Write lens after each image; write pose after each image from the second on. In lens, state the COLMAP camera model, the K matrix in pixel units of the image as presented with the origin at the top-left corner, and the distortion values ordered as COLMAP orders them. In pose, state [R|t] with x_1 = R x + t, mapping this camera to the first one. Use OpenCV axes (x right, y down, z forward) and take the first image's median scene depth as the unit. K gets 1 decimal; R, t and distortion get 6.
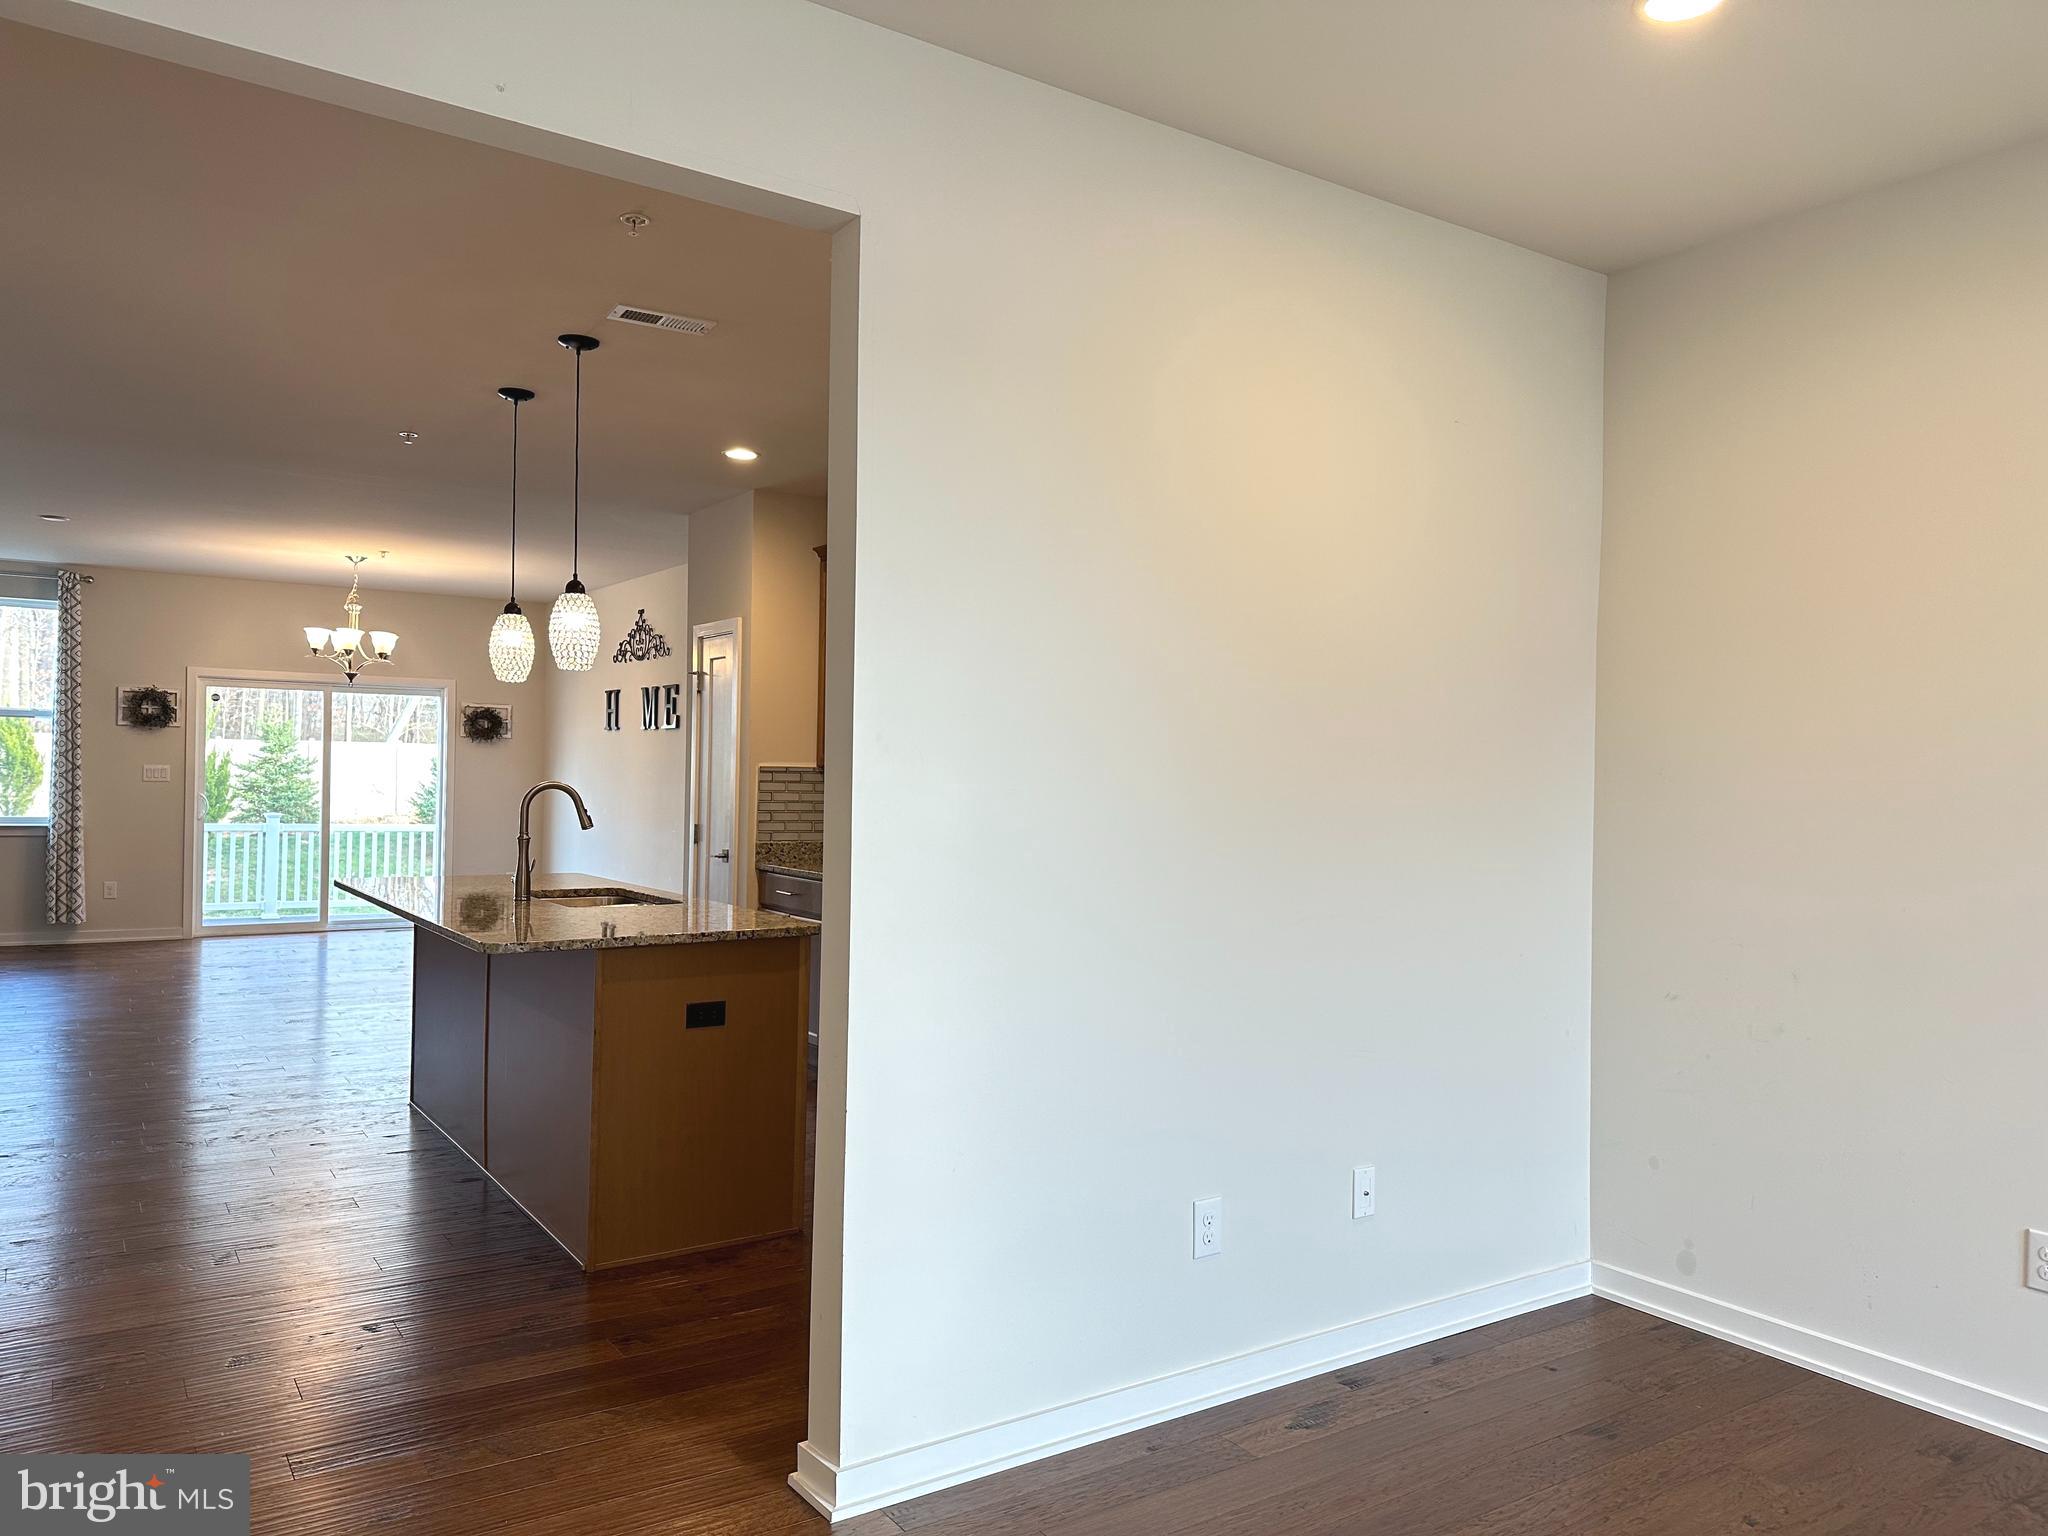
lens RADIAL K [[1434.7, 0, 1024.0], [0, 1434.7, 768.0], [0, 0, 1]] dist [0.057499, -0.064610]
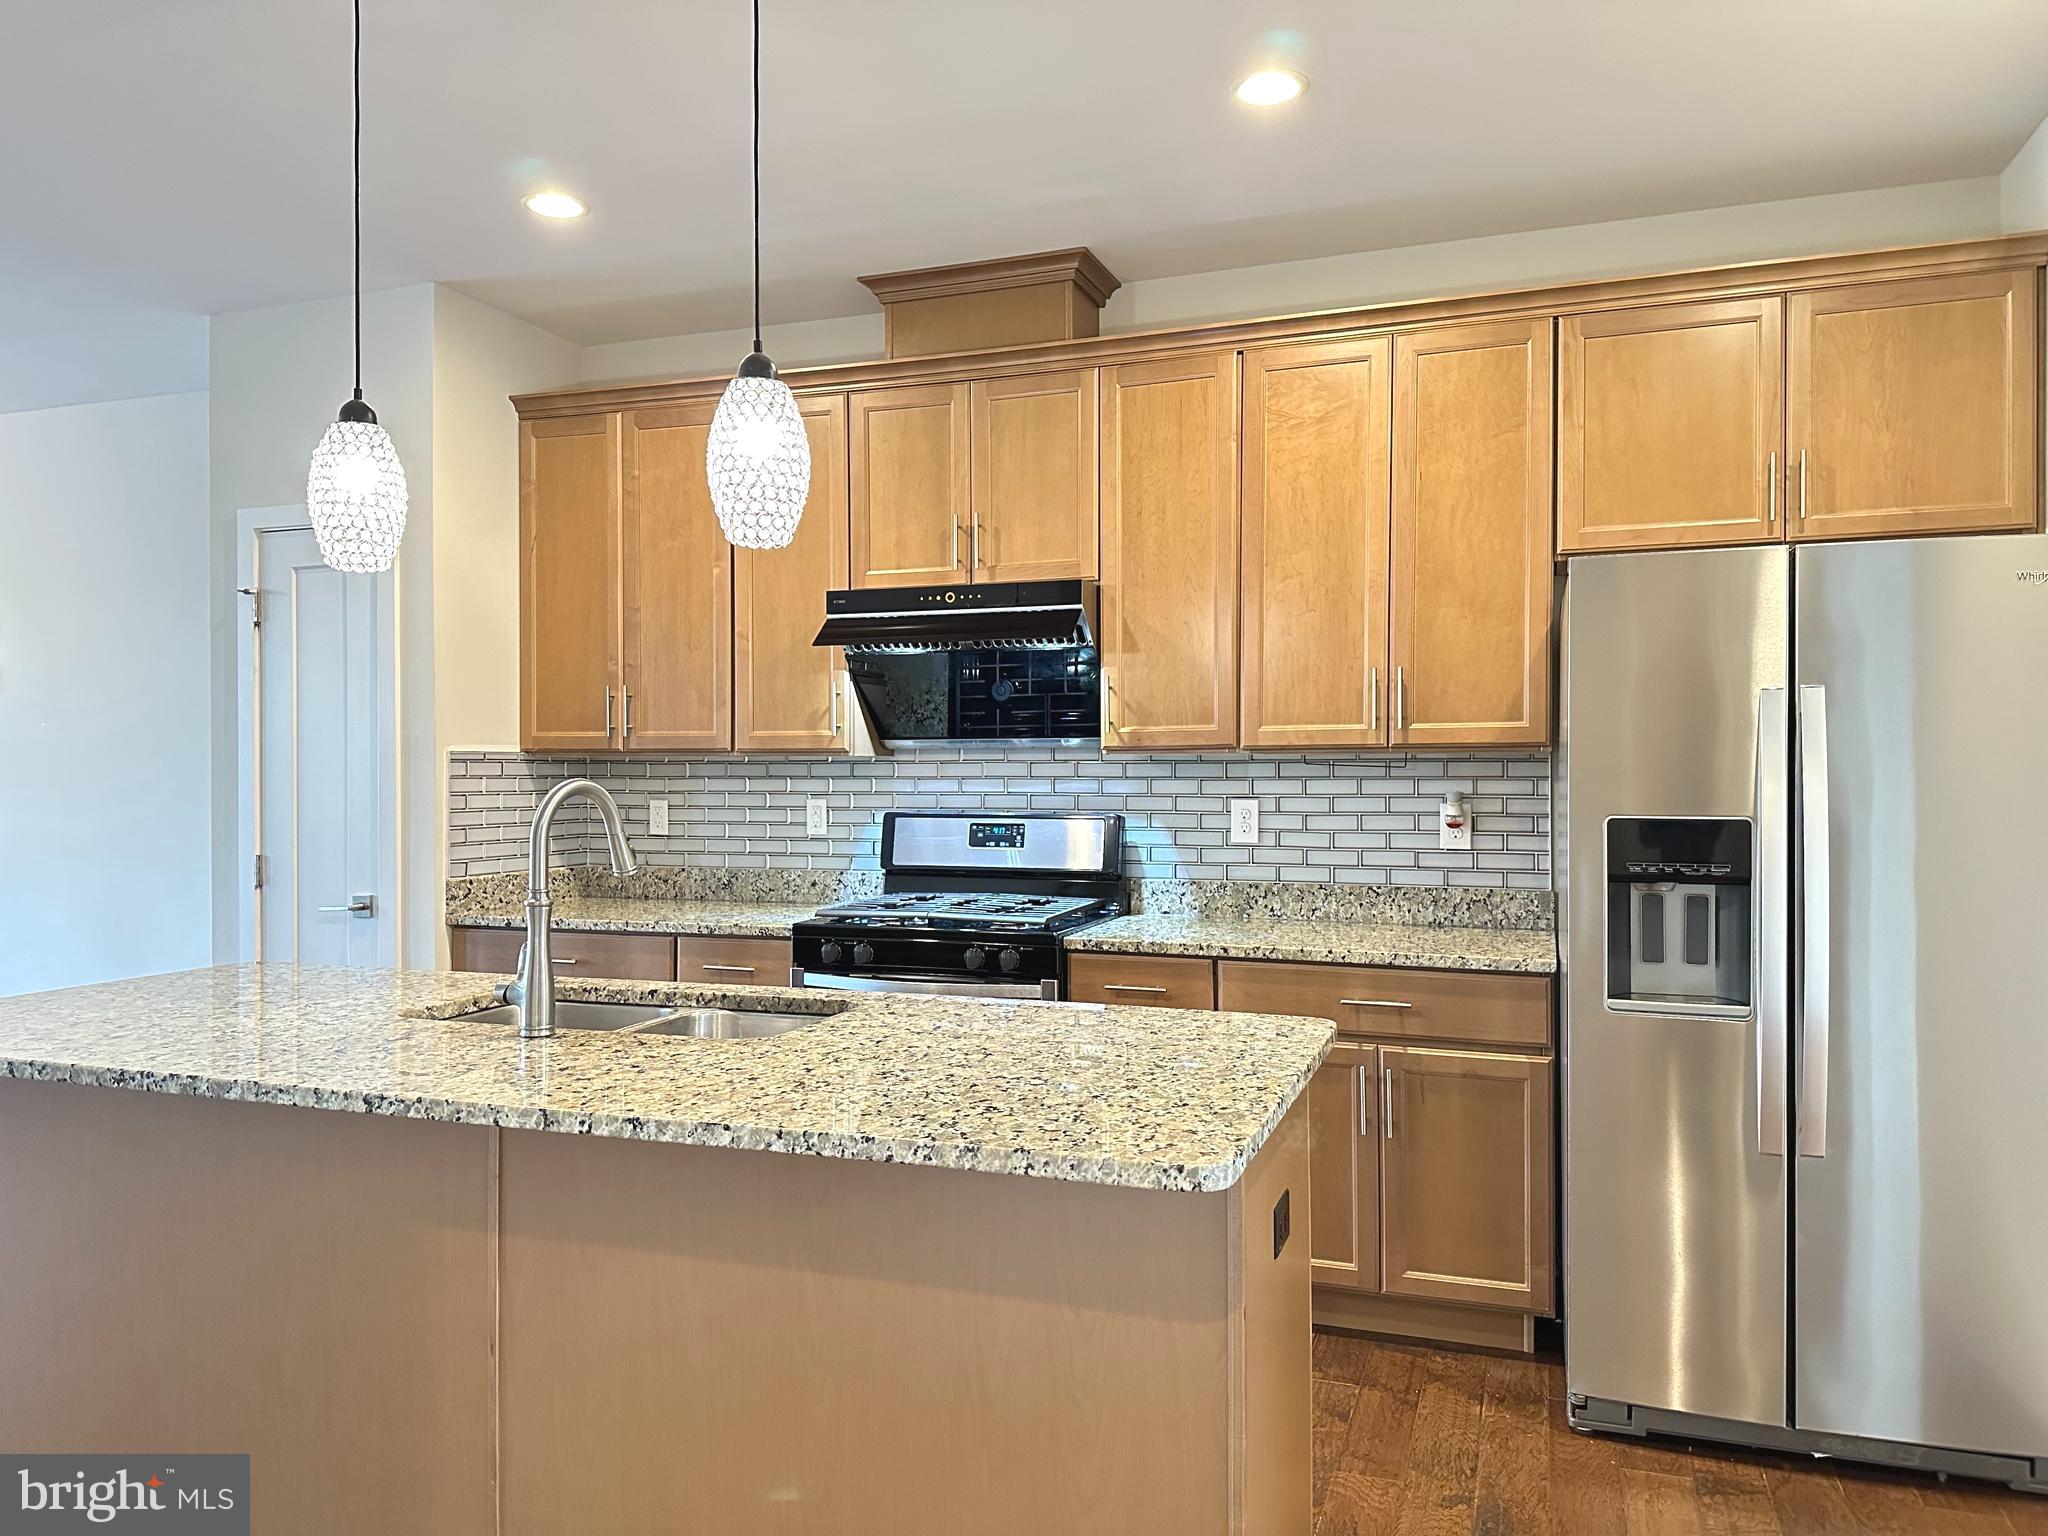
lens RADIAL K [[1434.7, 0, 1024.0], [0, 1434.7, 768.0], [0, 0, 1]] dist [0.057499, -0.064610]
pose [[0.823931, -0.025469, 0.566117, -0.326705], [0.015756, 0.999633, 0.022041, -0.004102], [-0.566471, -0.009241, 0.824030, 0.371106]]
